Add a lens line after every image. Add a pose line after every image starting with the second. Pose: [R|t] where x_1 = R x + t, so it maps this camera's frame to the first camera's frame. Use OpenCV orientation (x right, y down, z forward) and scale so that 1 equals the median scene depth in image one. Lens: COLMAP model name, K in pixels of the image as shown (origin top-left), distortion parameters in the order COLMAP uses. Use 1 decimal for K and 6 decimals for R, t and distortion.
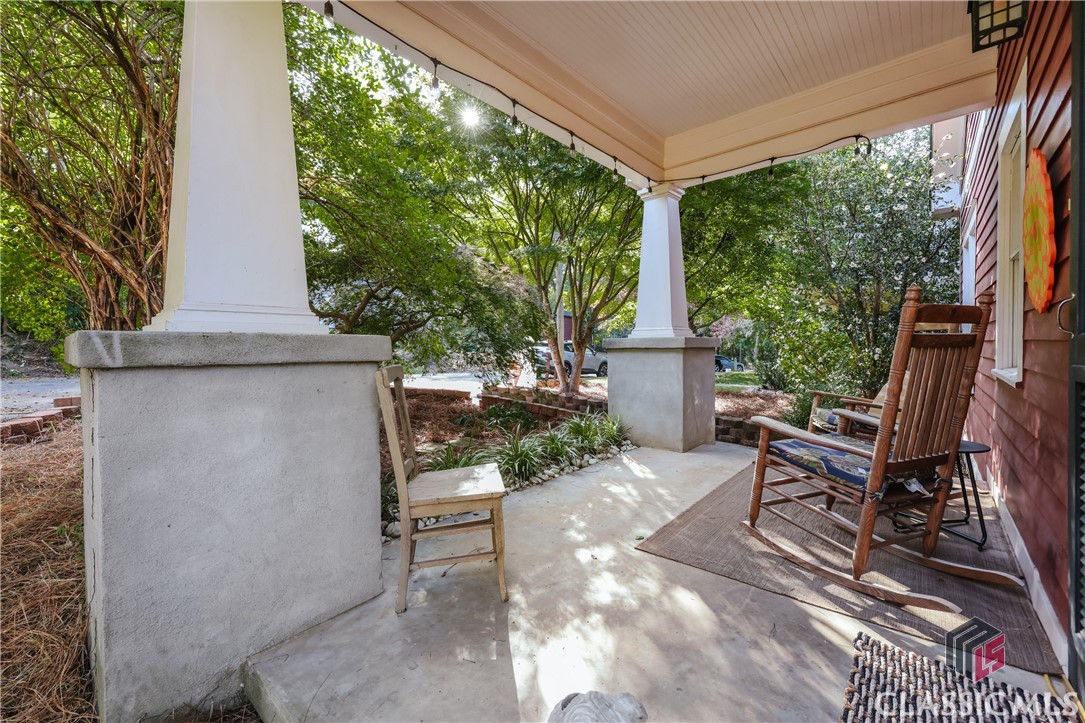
lens RADIAL K [[435.0, 0, 544.2], [0, 435.0, 354.6], [0, 0, 1]] dist [-0.017969, -0.000456]
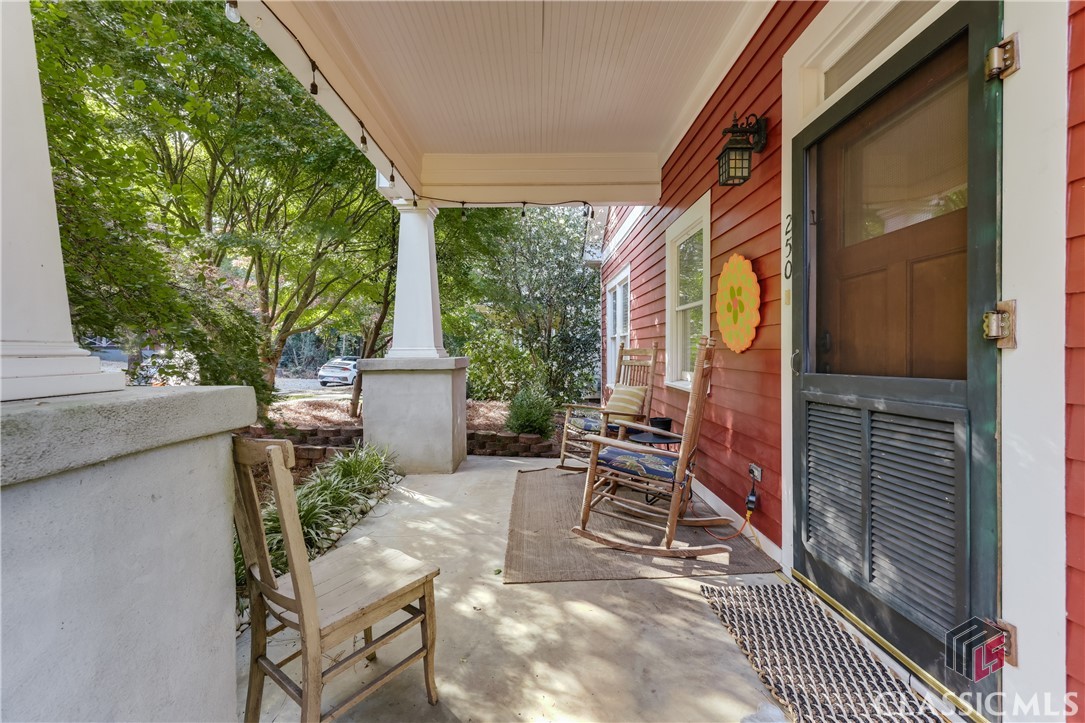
lens RADIAL K [[444.0, 0, 542.8], [0, 444.0, 358.5], [0, 0, 1]] dist [-0.000253, -0.000136]
pose [[0.729440, -0.008234, 0.683995, -0.444224], [0.012486, 0.999921, -0.001279, -0.070221], [-0.683931, 0.009474, 0.729486, 0.200128]]
